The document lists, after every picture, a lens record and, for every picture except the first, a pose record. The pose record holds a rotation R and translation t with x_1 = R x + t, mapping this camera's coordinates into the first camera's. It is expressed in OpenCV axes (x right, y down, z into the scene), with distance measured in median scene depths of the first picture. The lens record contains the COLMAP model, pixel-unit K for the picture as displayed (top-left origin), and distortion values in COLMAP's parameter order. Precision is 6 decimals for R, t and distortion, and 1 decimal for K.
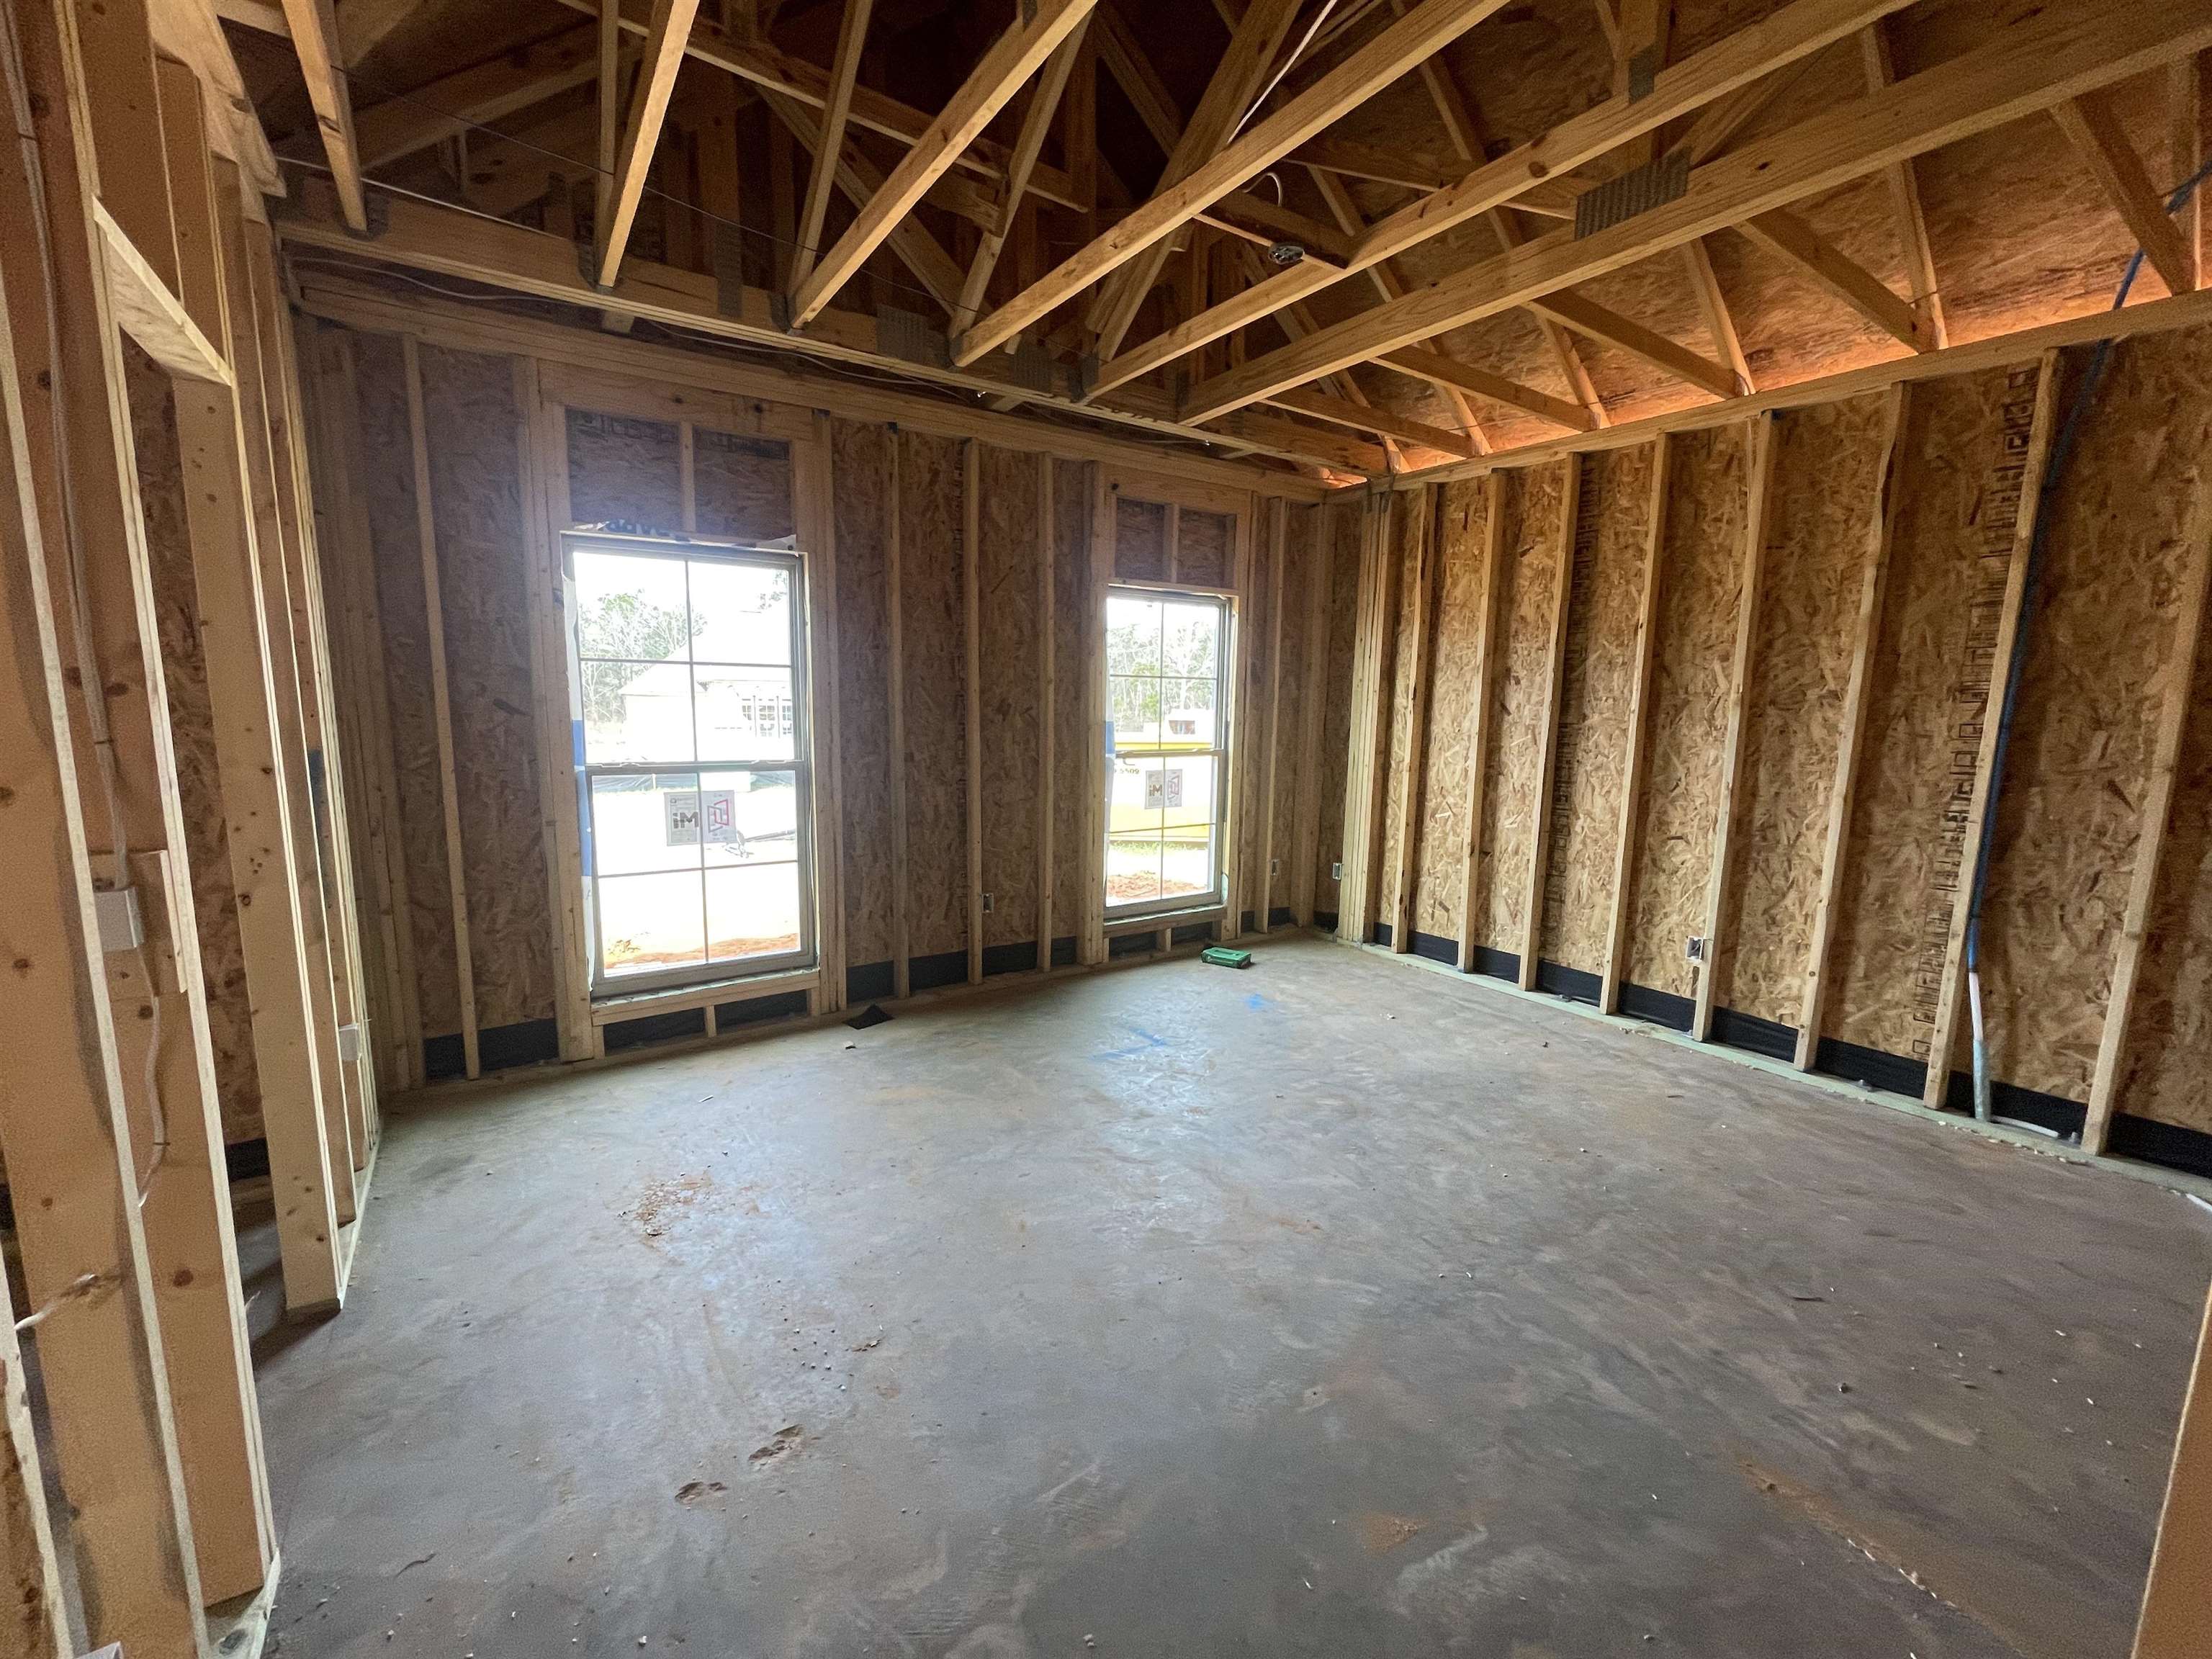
lens RADIAL K [[896.3, 0, 1105.5], [0, 896.3, 834.4], [0, 0, 1]] dist [-0.002140, -0.000416]
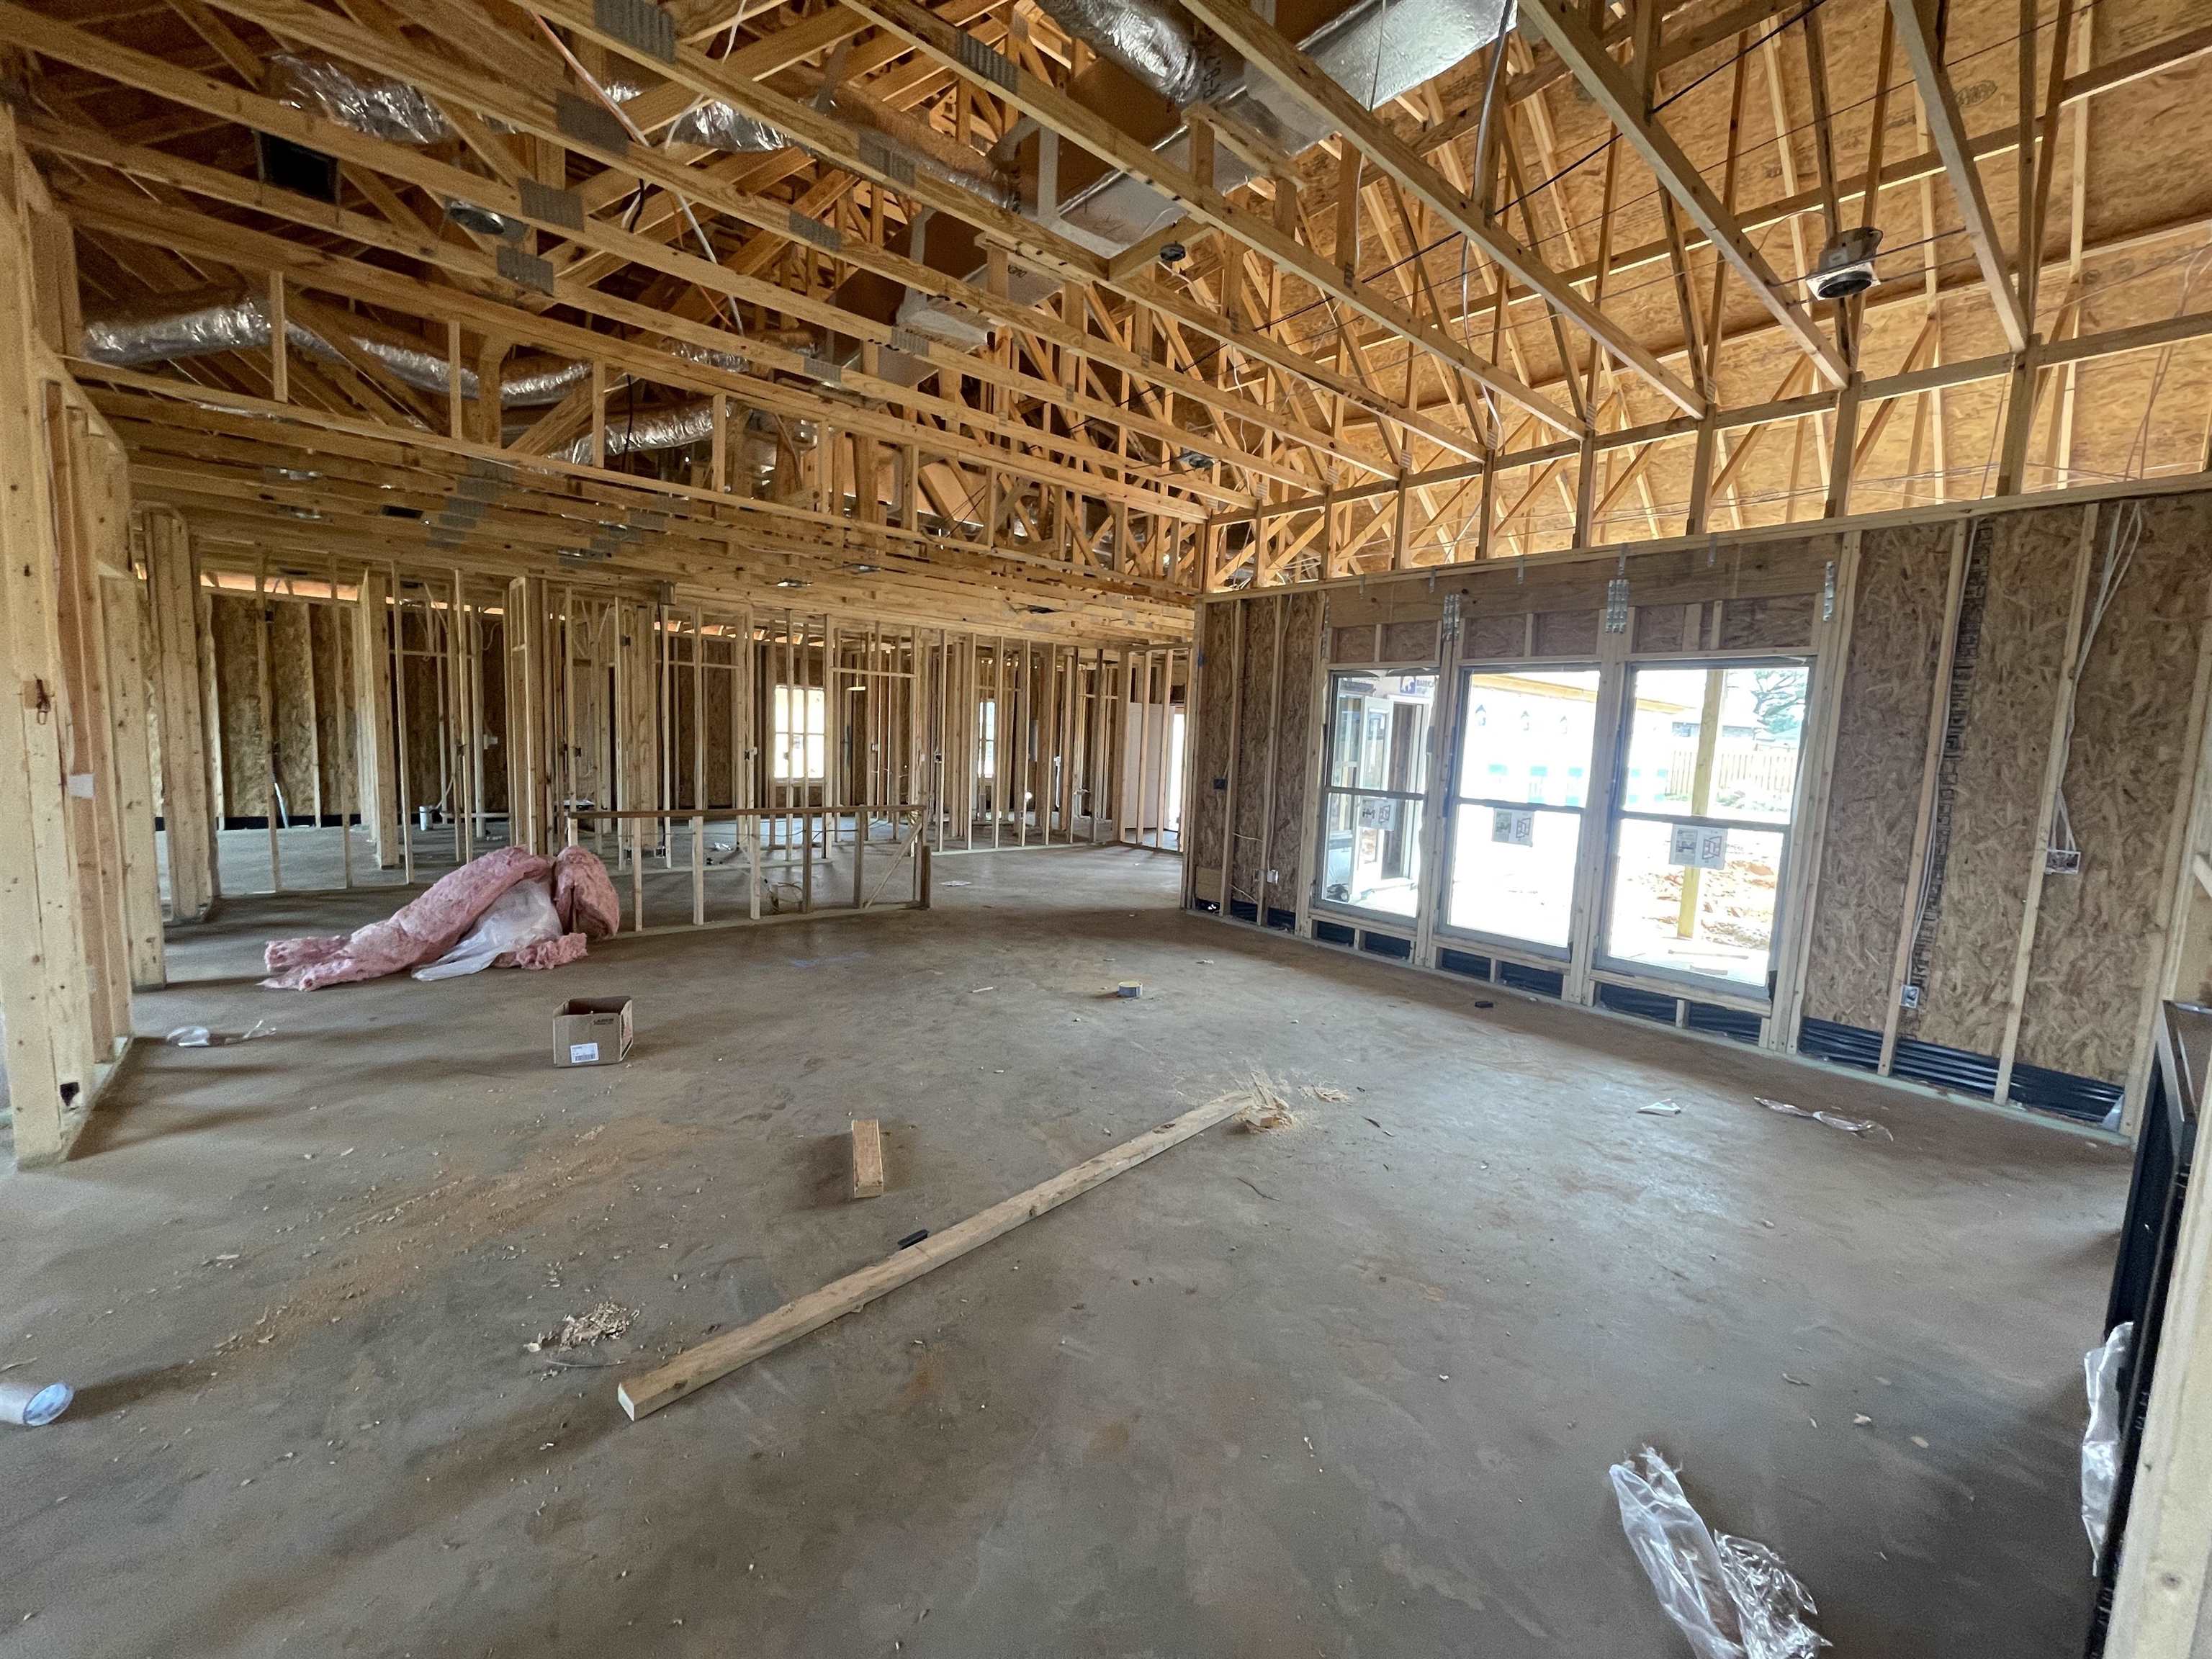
lens RADIAL K [[896.3, 0, 1105.5], [0, 896.3, 836.5], [0, 0, 1]] dist [-0.002140, -0.000416]
pose [[-0.103145, -0.119772, 0.987429, -2.601068], [0.102343, 0.986177, 0.130311, 0.232439], [-0.989387, 0.114497, -0.089462, -1.688982]]
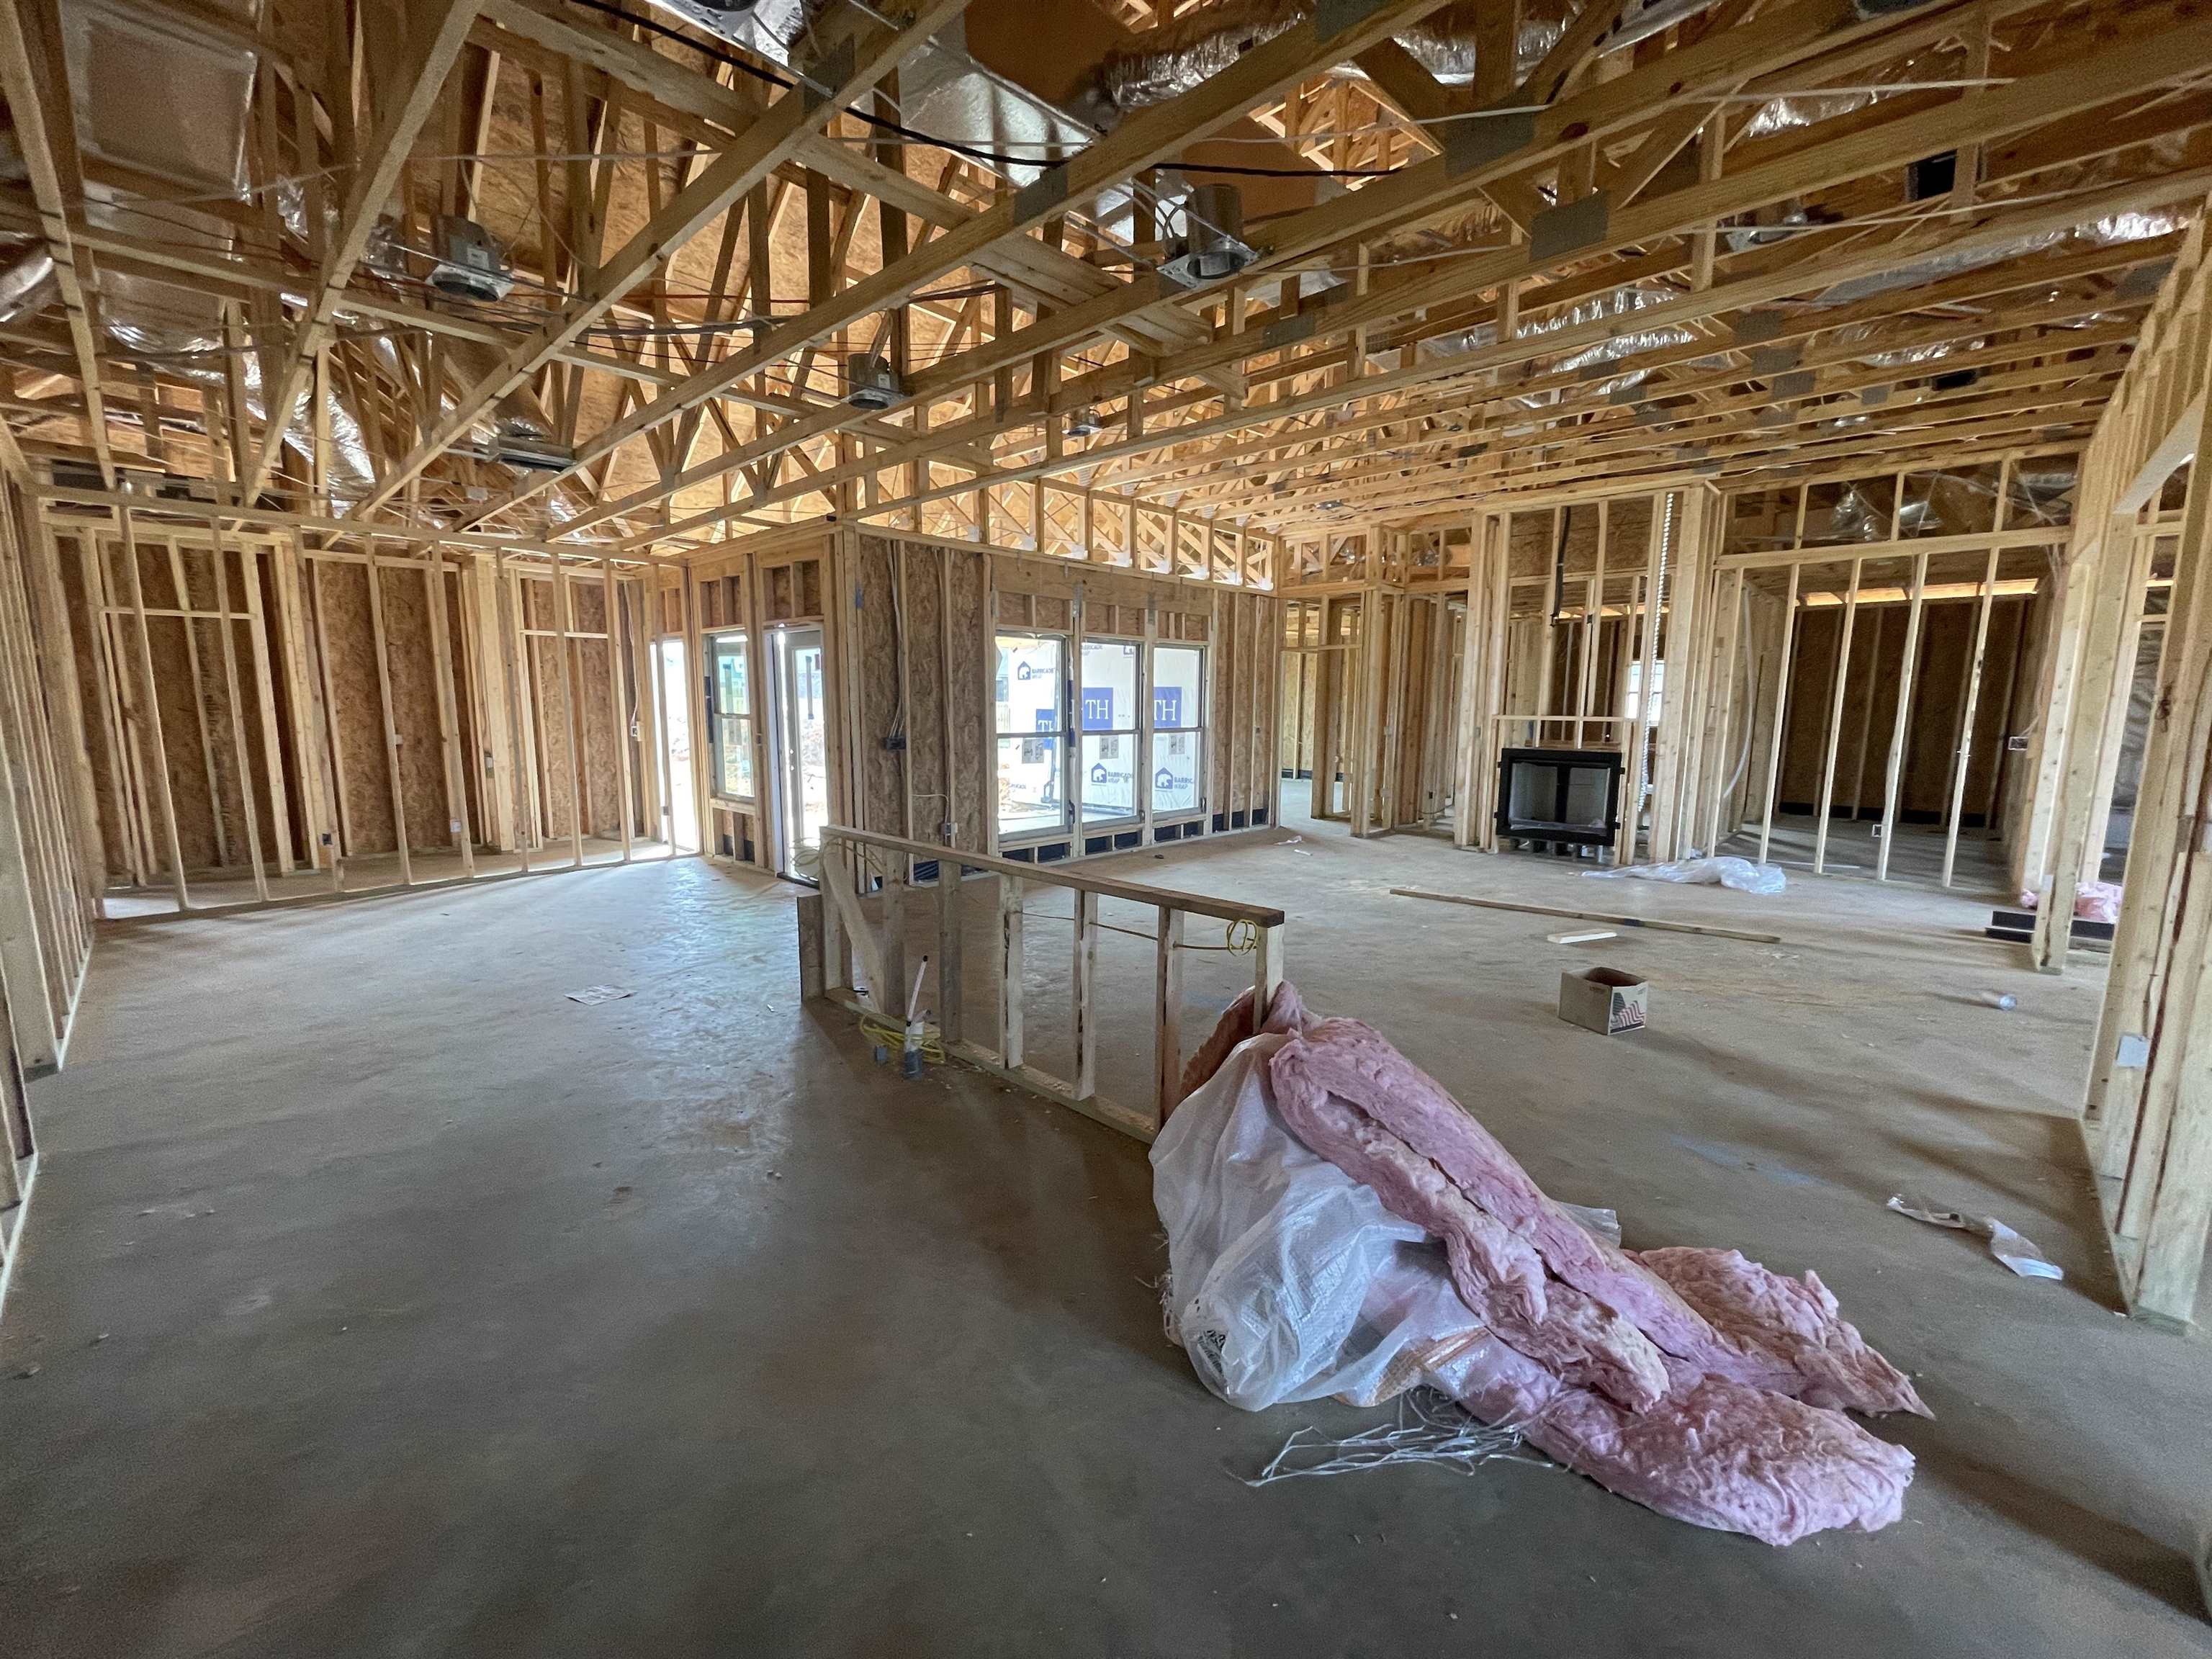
lens RADIAL K [[896.3, 0, 1100.7], [0, 896.3, 831.2], [0, 0, 1]] dist [-0.002140, -0.000416]
pose [[-0.978333, 0.013635, -0.206590, 2.312555], [-0.046343, 0.958089, 0.282697, -0.252235], [0.201787, 0.286145, -0.936698, 1.872852]]
